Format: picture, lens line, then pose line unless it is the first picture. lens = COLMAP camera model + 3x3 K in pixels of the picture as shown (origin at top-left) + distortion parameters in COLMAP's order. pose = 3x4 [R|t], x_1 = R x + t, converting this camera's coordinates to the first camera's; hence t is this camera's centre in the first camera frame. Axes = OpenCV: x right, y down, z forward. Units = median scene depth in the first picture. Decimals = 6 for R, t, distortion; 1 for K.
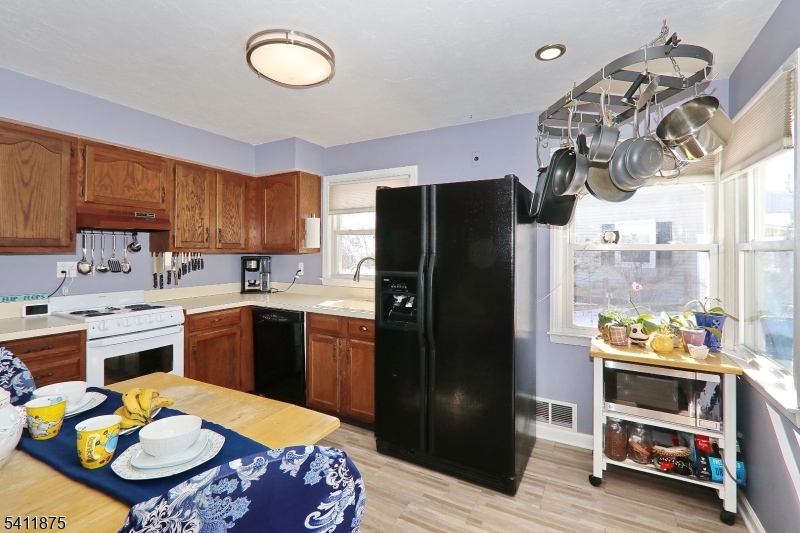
lens RADIAL K [[365.7, 0, 395.6], [0, 365.7, 249.9], [0, 0, 1]] dist [0.000763, 0.001709]
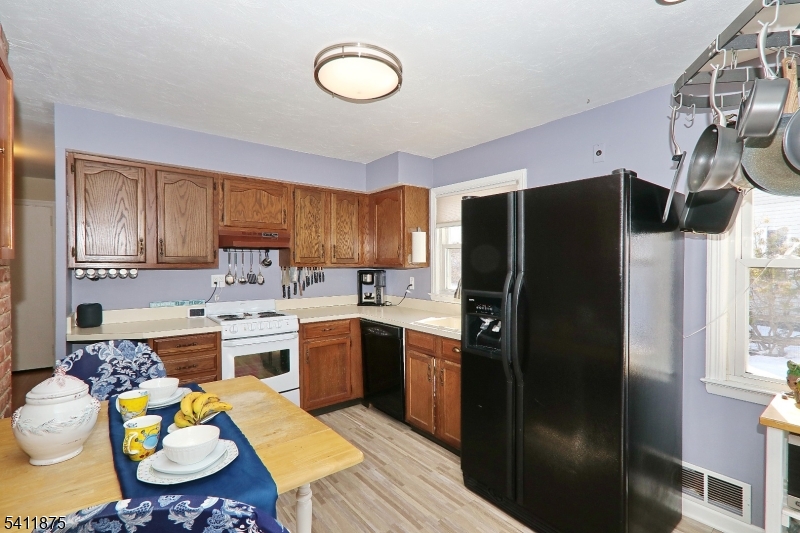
lens RADIAL K [[365.7, 0, 399.6], [0, 365.7, 267.2], [0, 0, 1]] dist [0.000763, 0.001709]
pose [[0.924173, 0.004826, -0.381943, 0.151823], [0.001585, 0.999863, 0.016471, -0.013431], [0.381970, -0.015827, 0.924039, 0.100615]]
